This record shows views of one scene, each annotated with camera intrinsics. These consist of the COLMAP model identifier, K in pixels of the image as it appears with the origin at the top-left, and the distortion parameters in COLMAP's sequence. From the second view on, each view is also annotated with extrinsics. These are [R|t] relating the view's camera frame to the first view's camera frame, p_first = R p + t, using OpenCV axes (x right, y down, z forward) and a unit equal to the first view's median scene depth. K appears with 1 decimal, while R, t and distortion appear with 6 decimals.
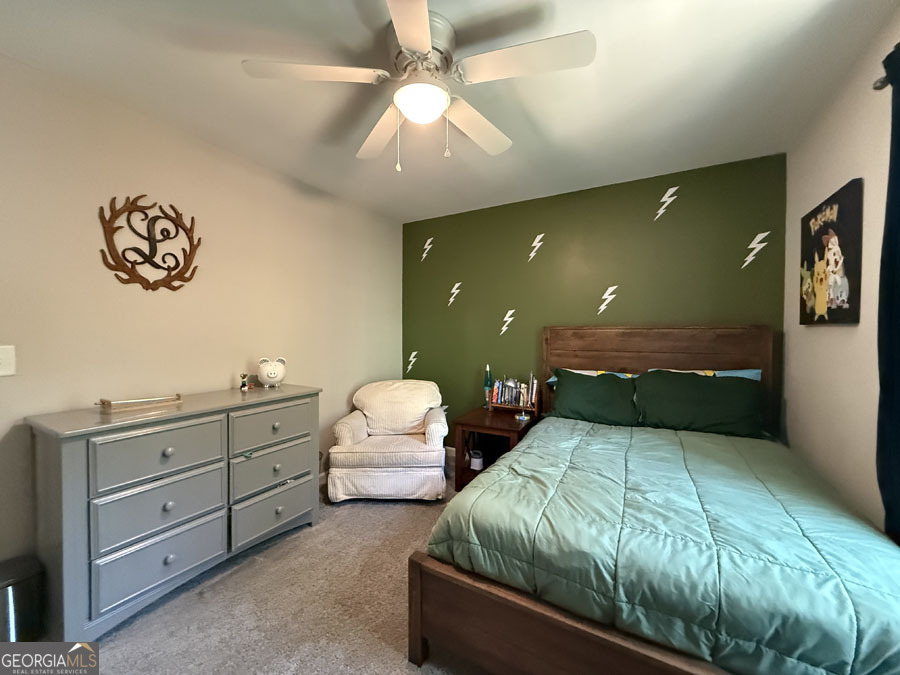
lens RADIAL K [[358.5, 0, 447.4], [0, 358.5, 335.3], [0, 0, 1]] dist [0.000855, 0.000032]
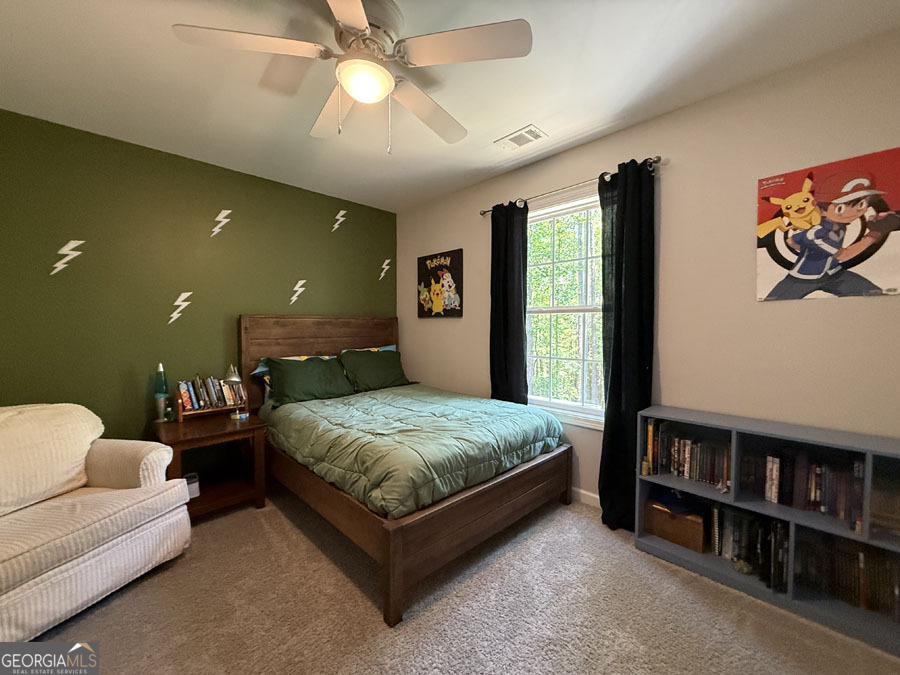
lens RADIAL K [[358.5, 0, 447.4], [0, 358.5, 335.3], [0, 0, 1]] dist [0.000855, 0.000032]
pose [[0.282003, -0.023431, 0.959127, -0.693350], [0.010810, 0.999716, 0.021244, 0.023233], [-0.959353, 0.004378, 0.282176, 0.360951]]
